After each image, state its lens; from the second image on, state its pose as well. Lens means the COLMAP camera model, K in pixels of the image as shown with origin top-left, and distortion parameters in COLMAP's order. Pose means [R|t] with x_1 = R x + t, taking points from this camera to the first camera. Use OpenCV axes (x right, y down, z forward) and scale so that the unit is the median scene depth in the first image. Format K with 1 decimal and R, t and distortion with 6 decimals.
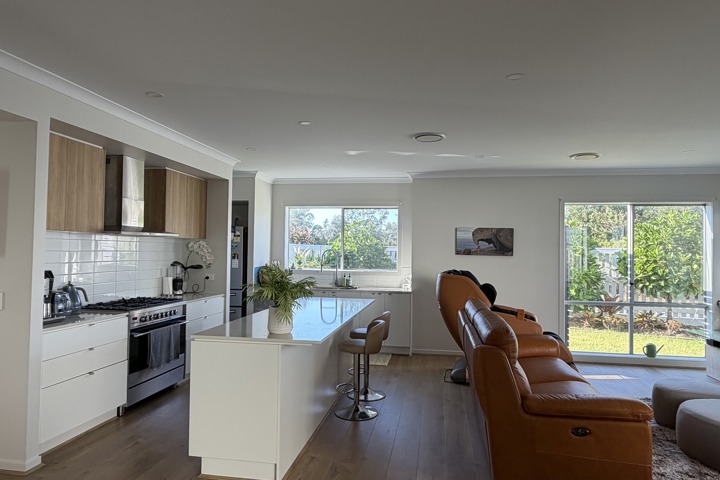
lens RADIAL K [[468.2, 0, 359.9], [0, 468.2, 242.2], [0, 0, 1]] dist [-0.002988, -0.001040]
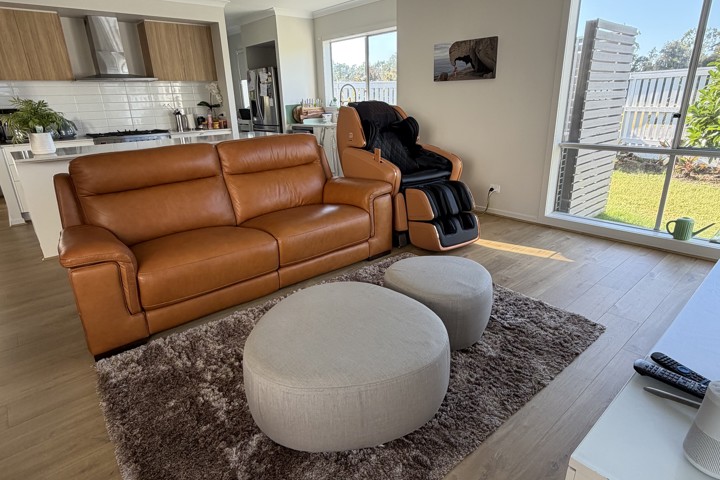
lens RADIAL K [[409.6, 0, 358.9], [0, 409.6, 239.9], [0, 0, 1]] dist [-0.006596, -0.001108]
pose [[0.778618, 0.169795, -0.604089, 0.590828], [0.054711, 0.940659, 0.334915, 0.041488], [0.625108, -0.293821, 0.723124, 0.331557]]
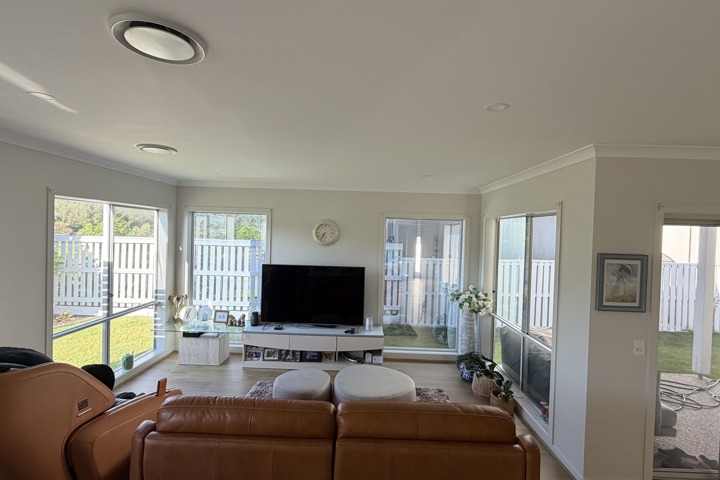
lens RADIAL K [[348.9, 0, 359.9], [0, 348.9, 239.6], [0, 0, 1]] dist [-0.001286, -0.000111]
pose [[-0.154576, -0.030198, 0.987519, -0.131397], [-0.043947, 0.998754, 0.023662, -0.050258], [-0.987003, -0.039740, -0.155710, 0.633003]]
